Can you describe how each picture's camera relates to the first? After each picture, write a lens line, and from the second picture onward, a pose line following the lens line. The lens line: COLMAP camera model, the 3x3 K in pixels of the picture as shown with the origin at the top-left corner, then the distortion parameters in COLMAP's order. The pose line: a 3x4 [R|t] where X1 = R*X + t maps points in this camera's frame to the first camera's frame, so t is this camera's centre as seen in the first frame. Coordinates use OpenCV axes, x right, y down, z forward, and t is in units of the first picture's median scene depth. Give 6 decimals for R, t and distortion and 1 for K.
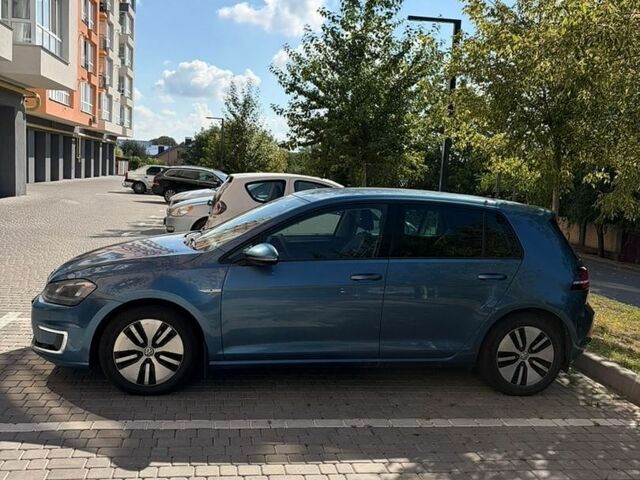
lens RADIAL K [[647.3, 0, 320.0], [0, 647.3, 240.0], [0, 0, 1]] dist [0.062189, -0.113125]
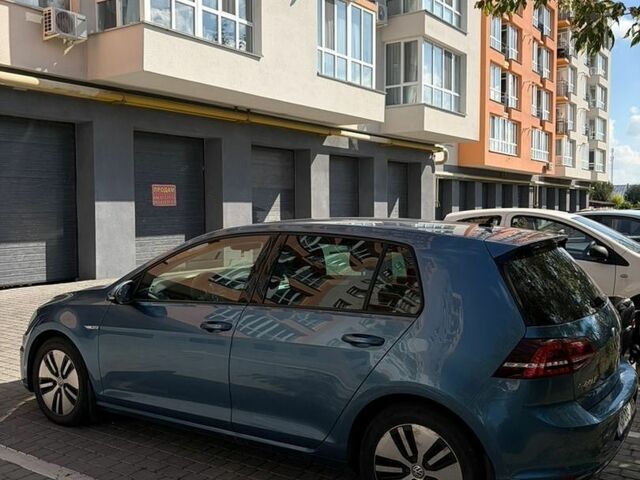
lens RADIAL K [[648.1, 0, 309.8], [0, 648.1, 242.9], [0, 0, 1]] dist [0.034582, -0.029794]
pose [[0.726578, -0.014819, -0.686924, 0.149907], [-0.034253, 0.997743, -0.057754, -0.000697], [0.686229, 0.065492, 0.724431, 0.101336]]
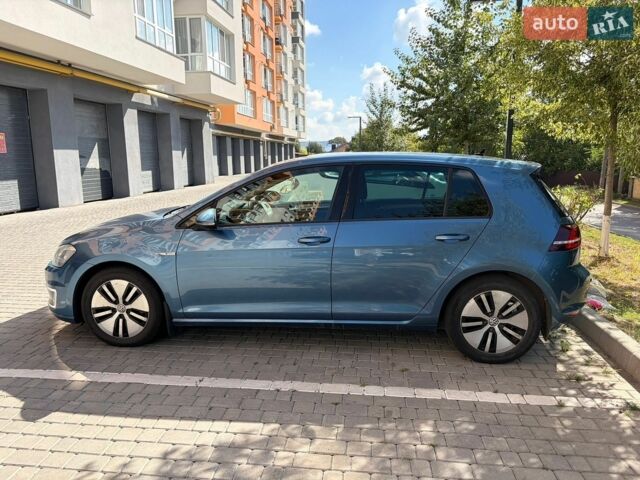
lens RADIAL K [[489.9, 0, 317.2], [0, 489.9, 239.8], [0, 0, 1]] dist [0.061480, -0.075561]
pose [[0.959693, -0.012498, -0.280774, 0.060341], [0.027938, 0.998305, 0.051057, 0.004024], [0.279660, -0.056843, 0.958415, 0.057585]]
